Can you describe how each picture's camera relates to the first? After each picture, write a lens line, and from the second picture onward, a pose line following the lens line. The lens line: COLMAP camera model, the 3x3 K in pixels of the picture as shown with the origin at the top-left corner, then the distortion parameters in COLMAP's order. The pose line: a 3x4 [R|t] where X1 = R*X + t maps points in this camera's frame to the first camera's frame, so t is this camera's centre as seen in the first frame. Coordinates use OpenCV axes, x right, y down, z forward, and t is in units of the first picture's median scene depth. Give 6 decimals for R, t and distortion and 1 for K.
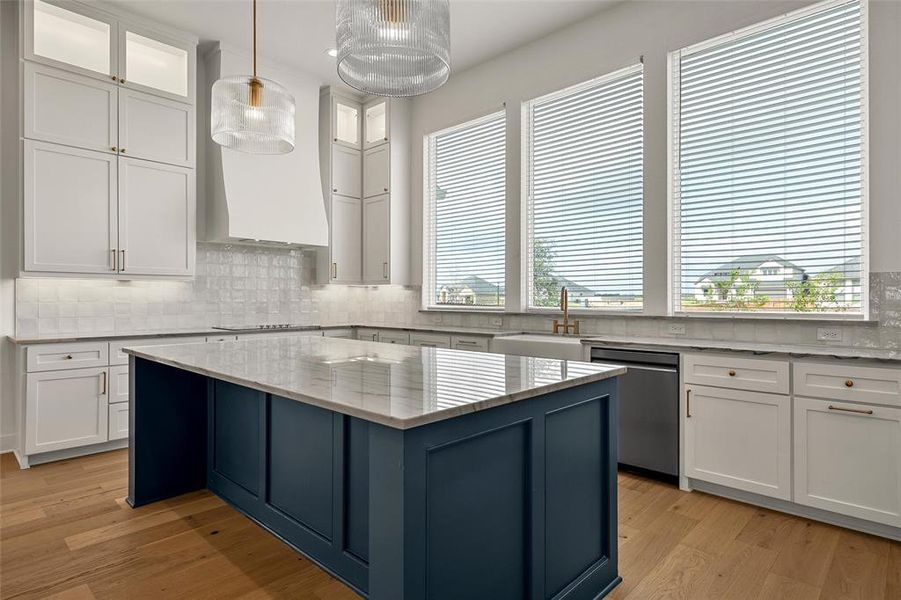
lens RADIAL K [[496.3, 0, 446.2], [0, 496.3, 298.2], [0, 0, 1]] dist [-0.002226, 0.000821]
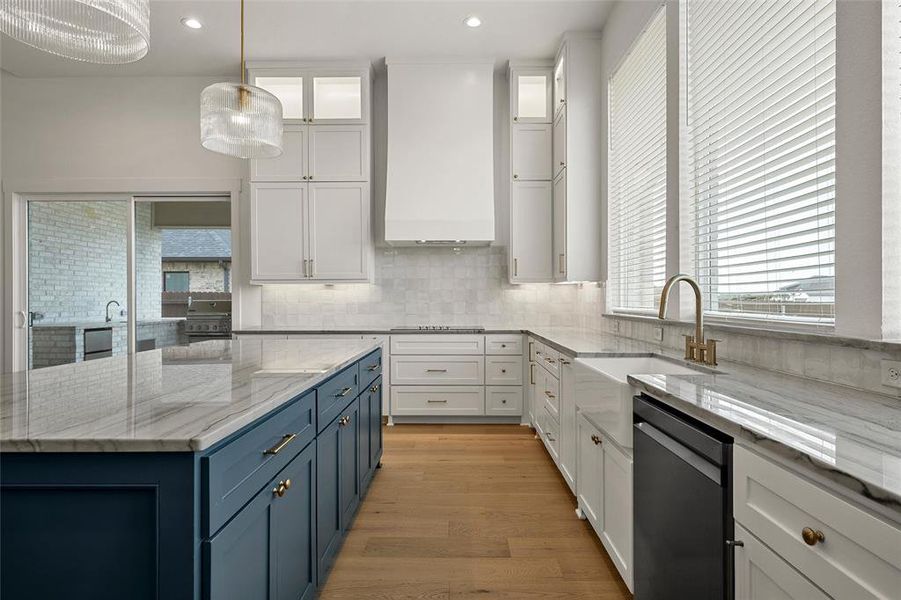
lens RADIAL K [[496.3, 0, 450.1], [0, 496.3, 301.8], [0, 0, 1]] dist [-0.002226, 0.000821]
pose [[0.675306, 0.001909, -0.737536, 0.399265], [0.004332, 0.999969, 0.006555, -0.000591], [0.737525, -0.007621, 0.675276, 0.363149]]
